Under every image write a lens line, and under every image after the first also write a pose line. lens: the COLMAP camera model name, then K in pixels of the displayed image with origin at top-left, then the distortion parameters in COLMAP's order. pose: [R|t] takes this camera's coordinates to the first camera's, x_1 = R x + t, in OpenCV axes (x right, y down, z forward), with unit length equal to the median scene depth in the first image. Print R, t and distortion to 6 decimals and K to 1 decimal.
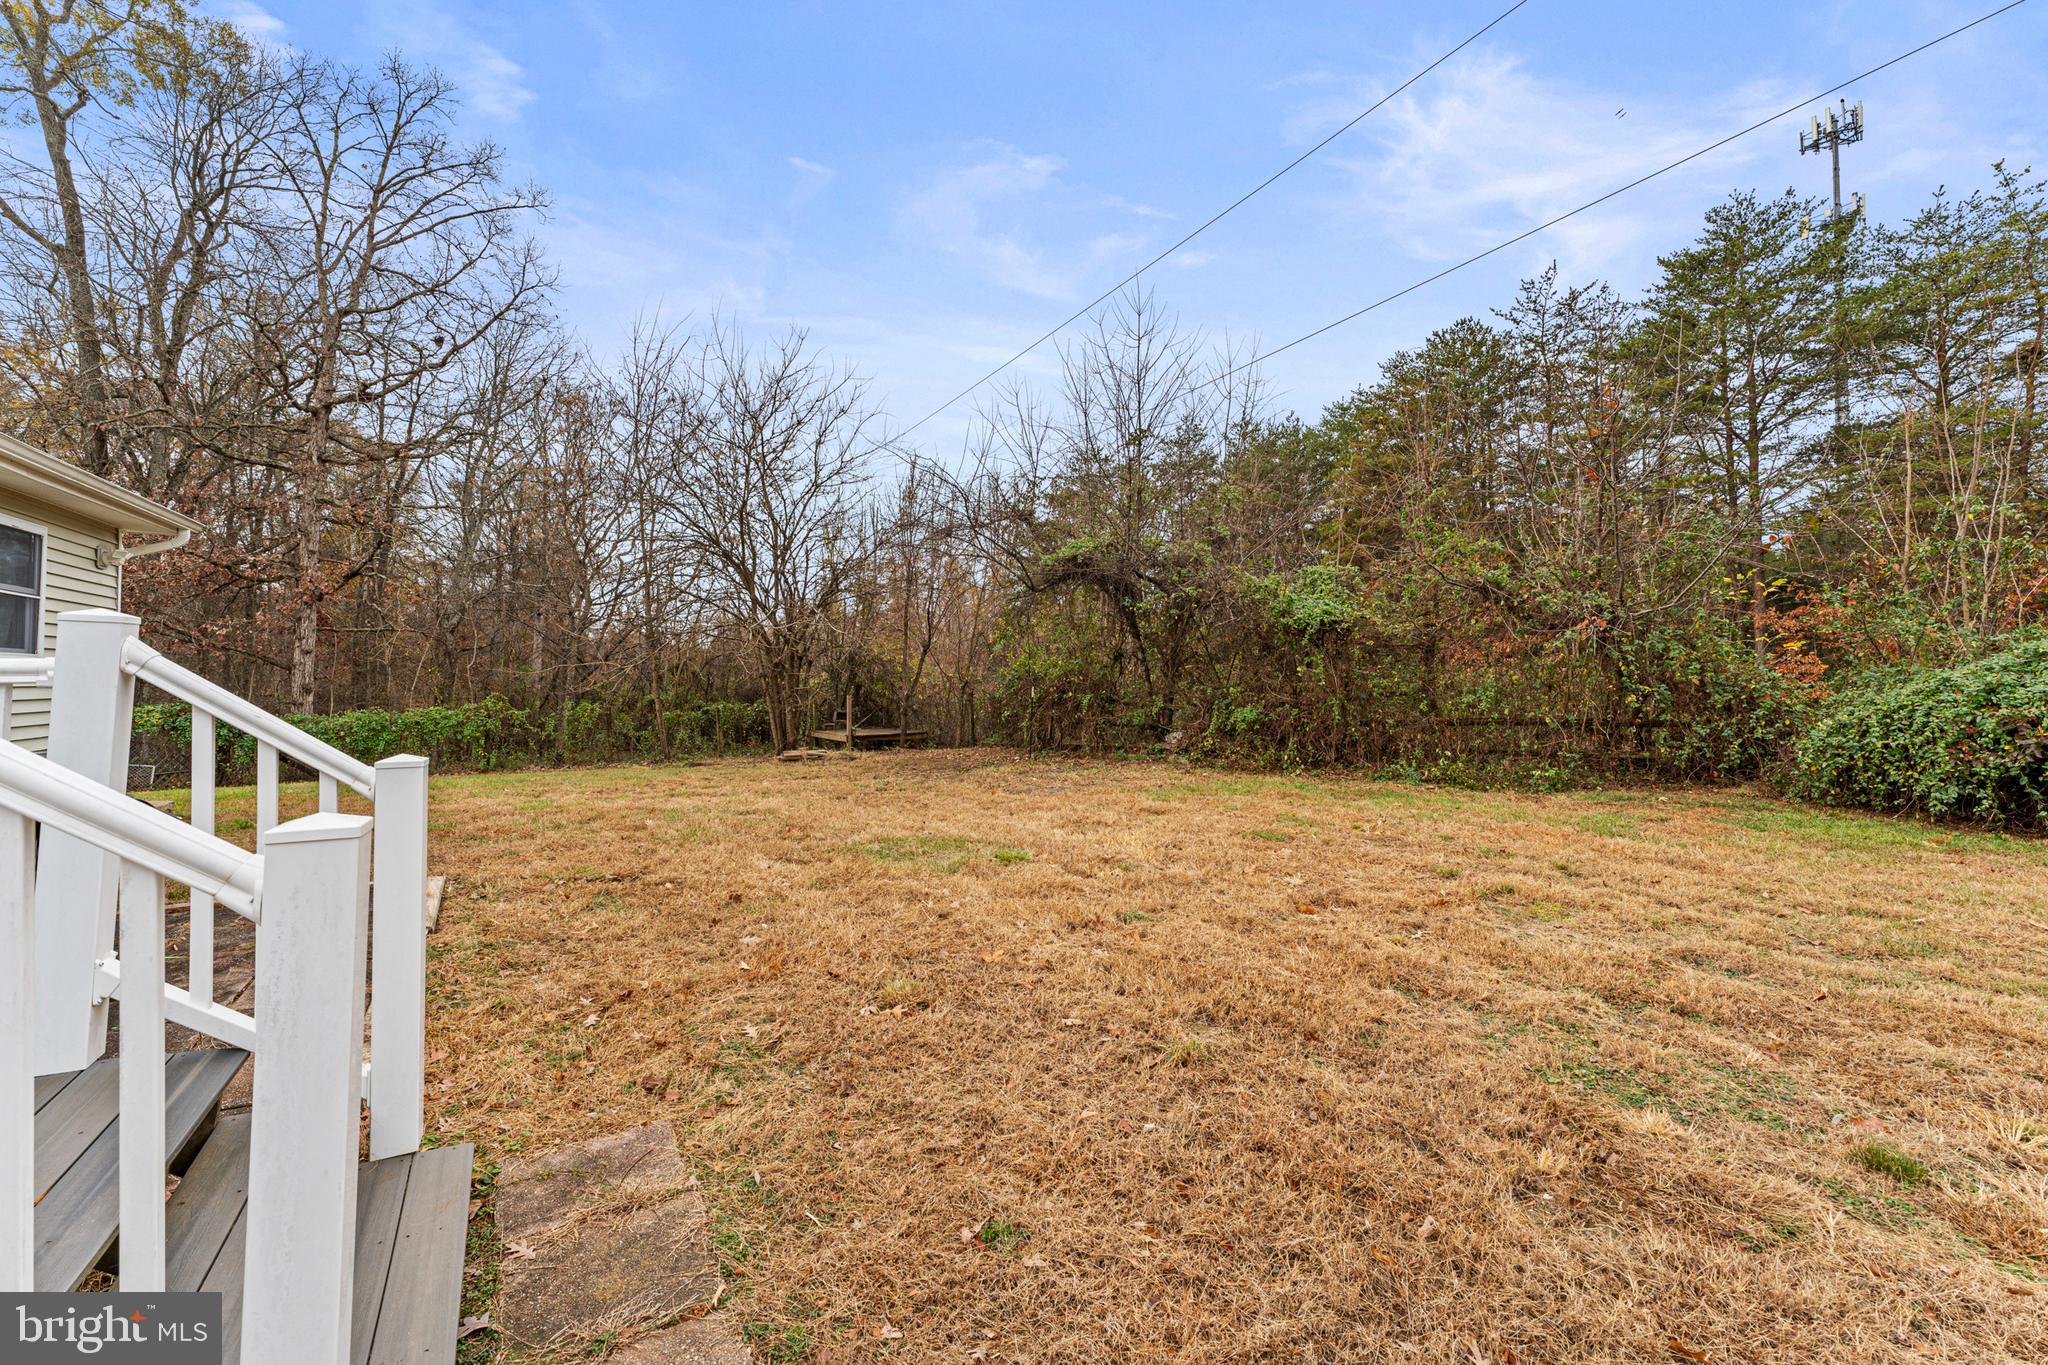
lens RADIAL K [[821.9, 0, 1022.9], [0, 821.9, 663.0], [0, 0, 1]] dist [0.001578, -0.000053]
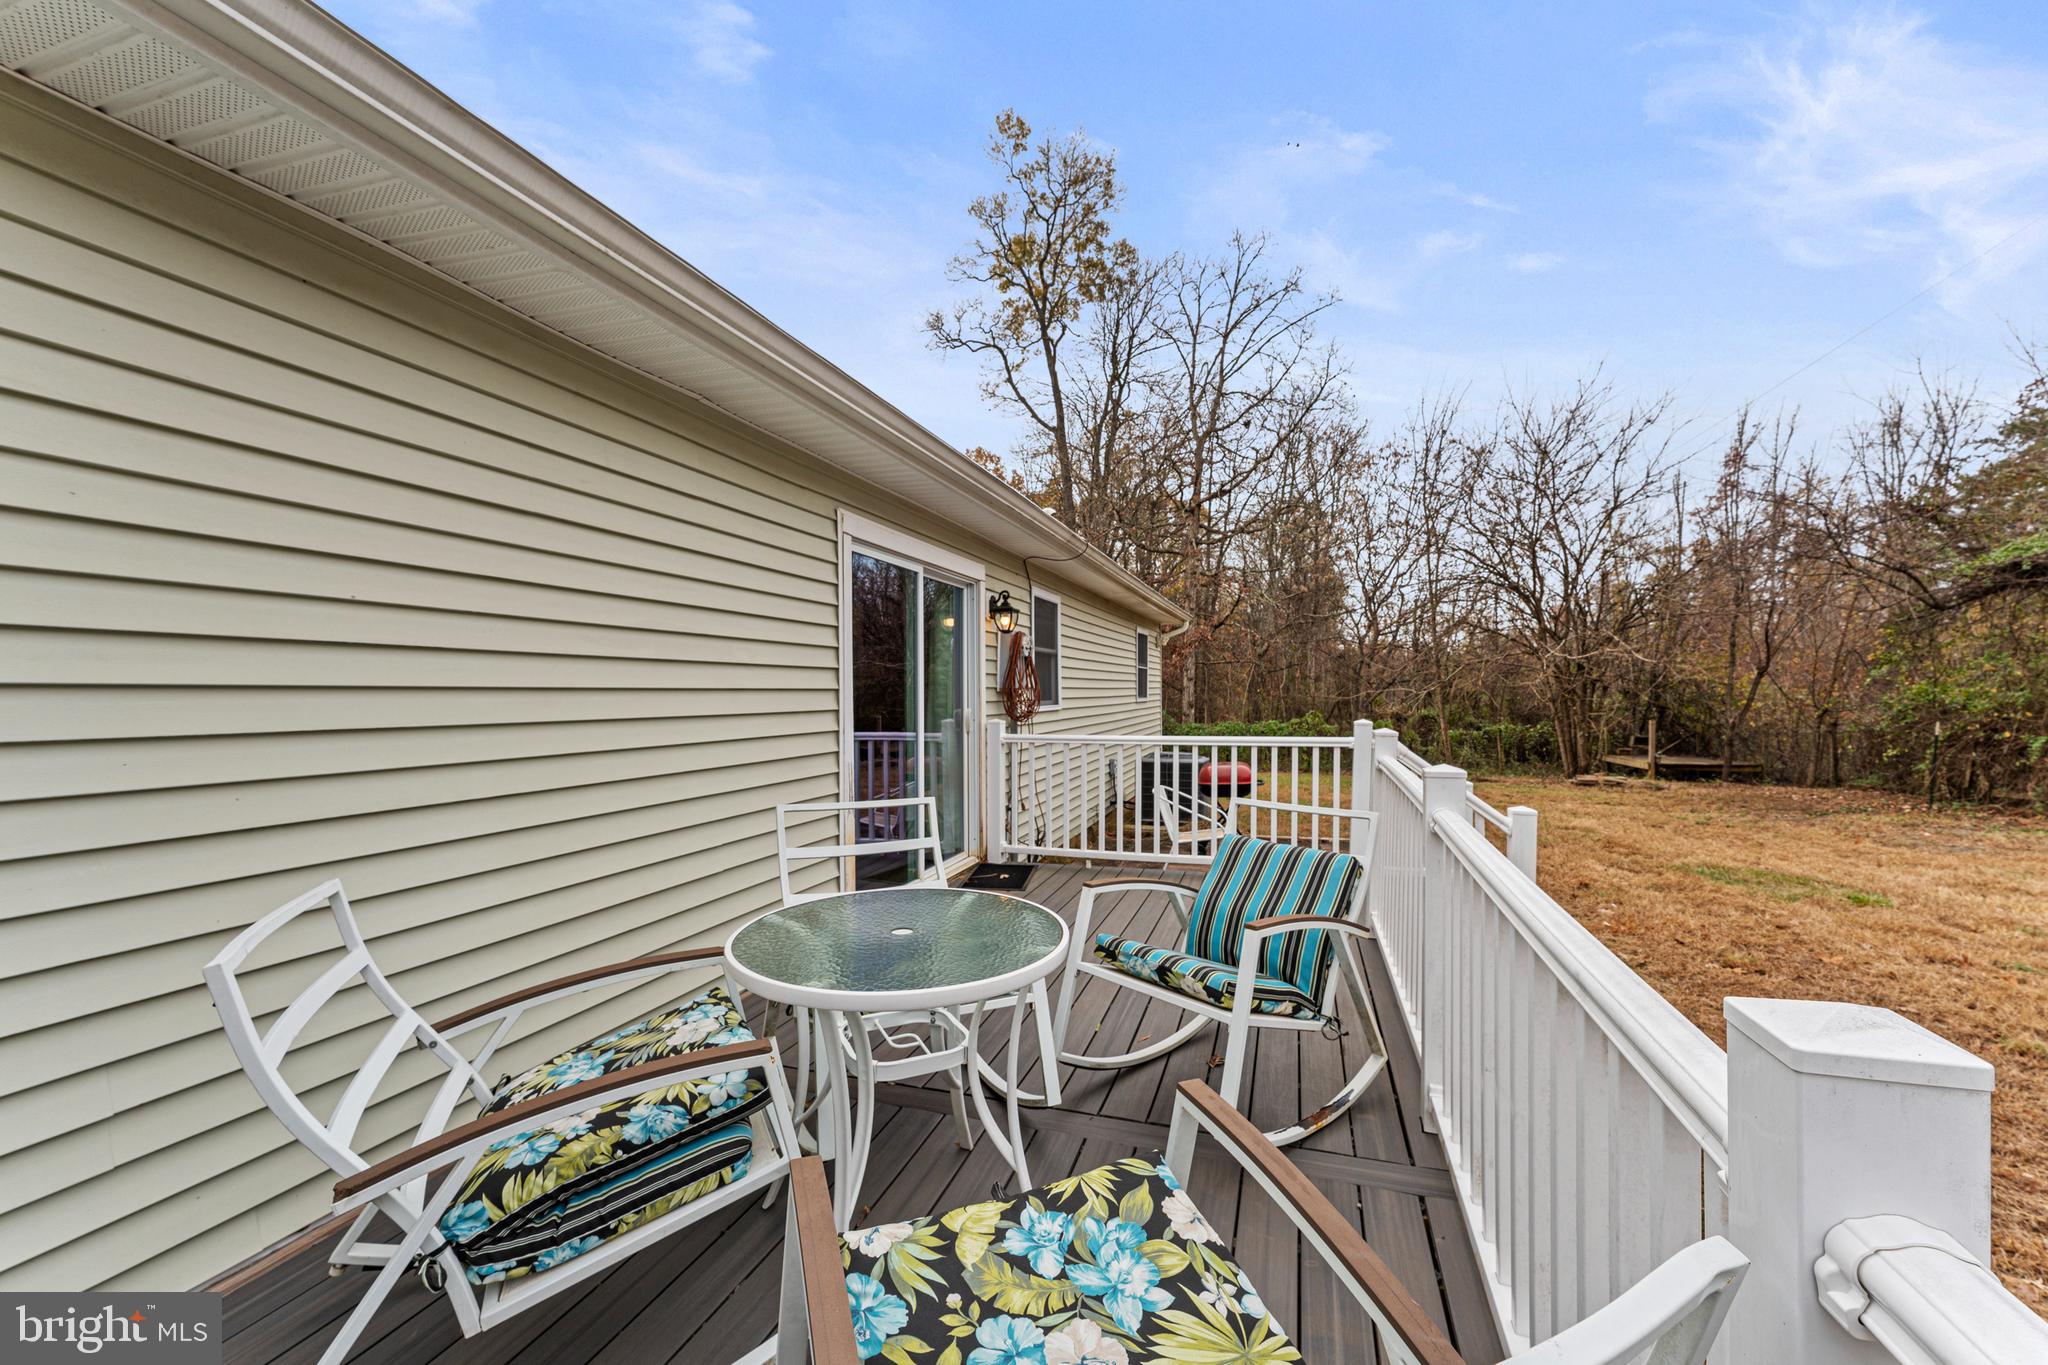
lens RADIAL K [[821.9, 0, 1025.2], [0, 821.9, 702.7], [0, 0, 1]] dist [0.001578, -0.000053]
pose [[0.662835, 0.016439, -0.748585, 0.019743], [0.013243, 0.999345, 0.033672, -0.025562], [0.748648, -0.032232, 0.662184, -0.184473]]
